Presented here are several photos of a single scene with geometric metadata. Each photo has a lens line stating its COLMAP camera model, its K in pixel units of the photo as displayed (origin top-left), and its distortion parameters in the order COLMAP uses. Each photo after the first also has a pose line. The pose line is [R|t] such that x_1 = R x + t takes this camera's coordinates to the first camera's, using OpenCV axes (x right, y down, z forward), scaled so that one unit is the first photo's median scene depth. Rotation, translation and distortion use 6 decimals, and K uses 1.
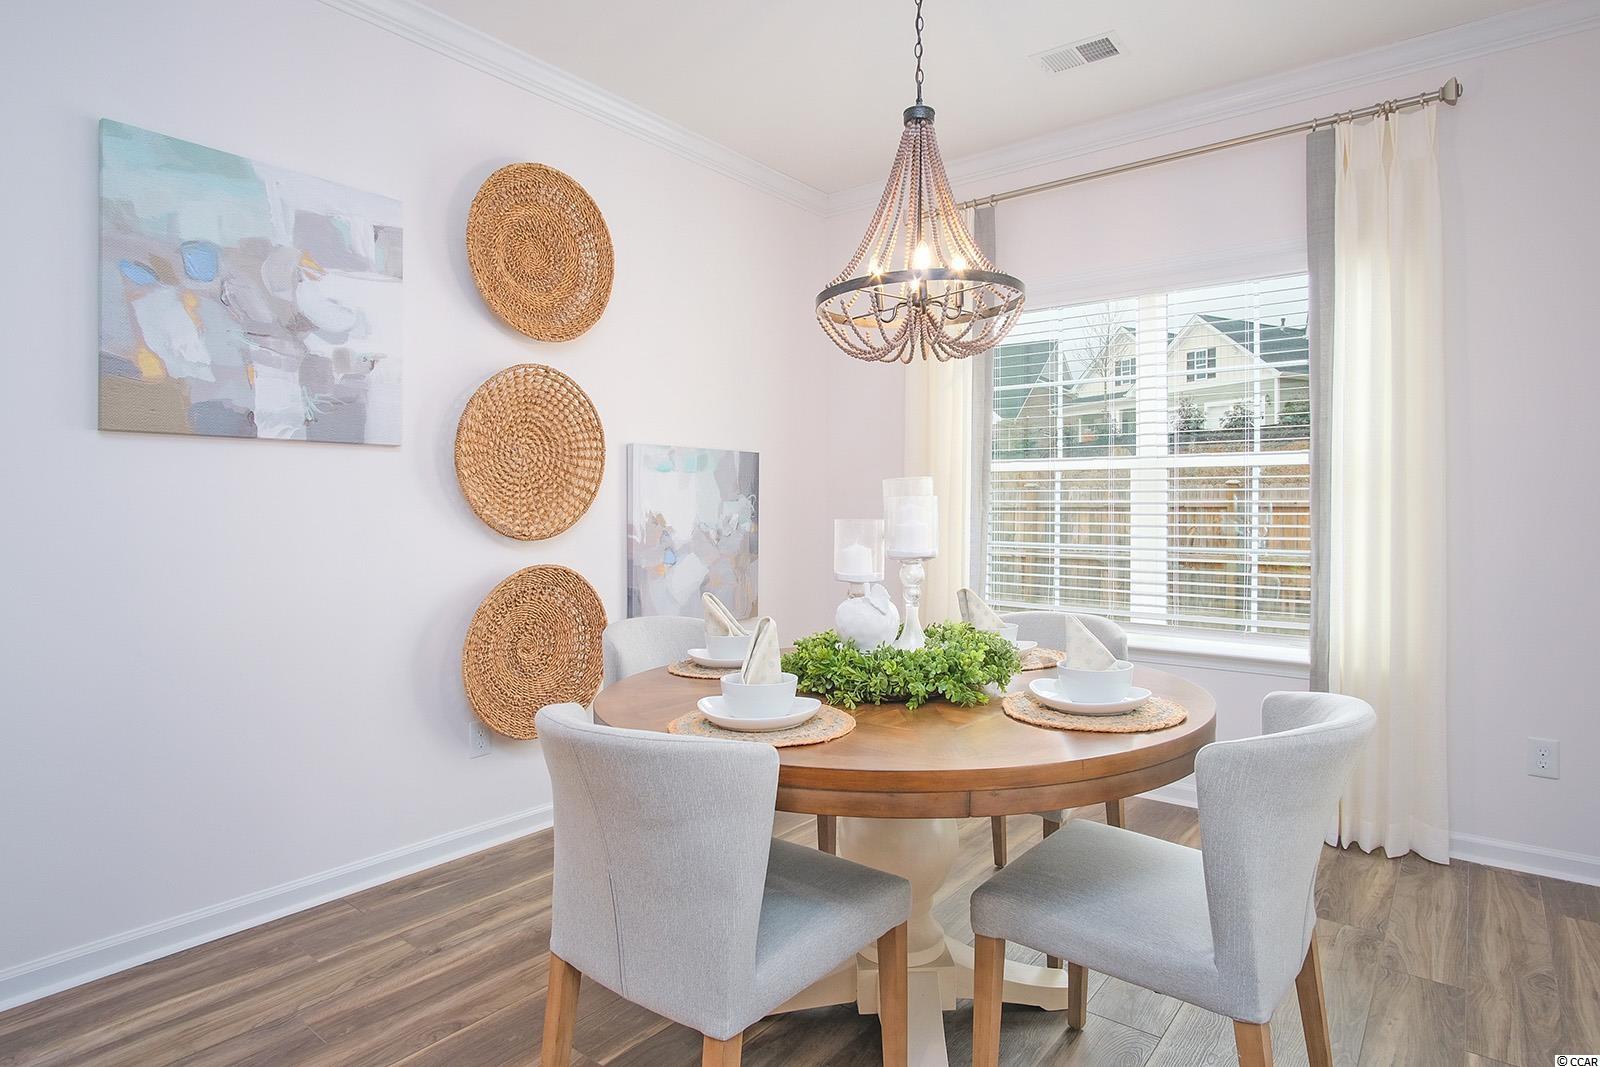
lens RADIAL K [[884.0, 0, 794.1], [0, 884.0, 503.4], [0, 0, 1]] dist [-0.020879, -0.000601]
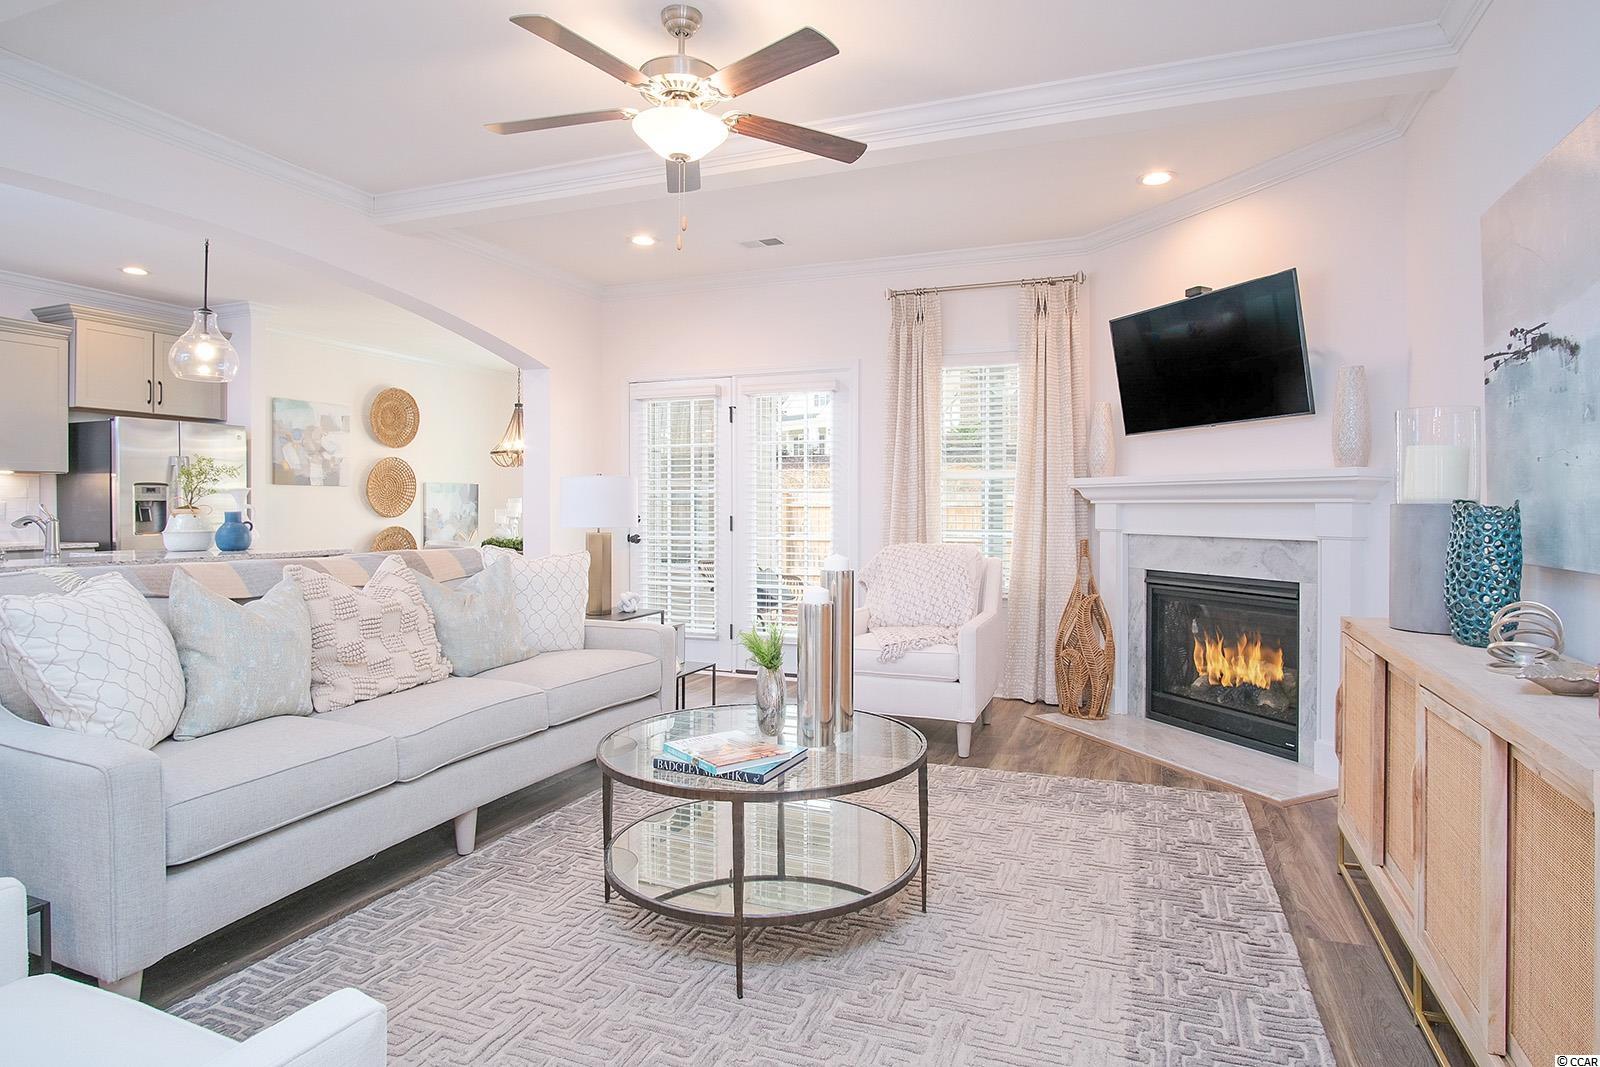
lens RADIAL K [[862.7, 0, 813.8], [0, 862.7, 509.7], [0, 0, 1]] dist [-0.018347, 0.001721]
pose [[0.958579, 0.002884, 0.284813, 0.242332], [-0.004874, 0.999968, 0.006280, -0.008334], [-0.284785, -0.007408, 0.958563, -2.198918]]
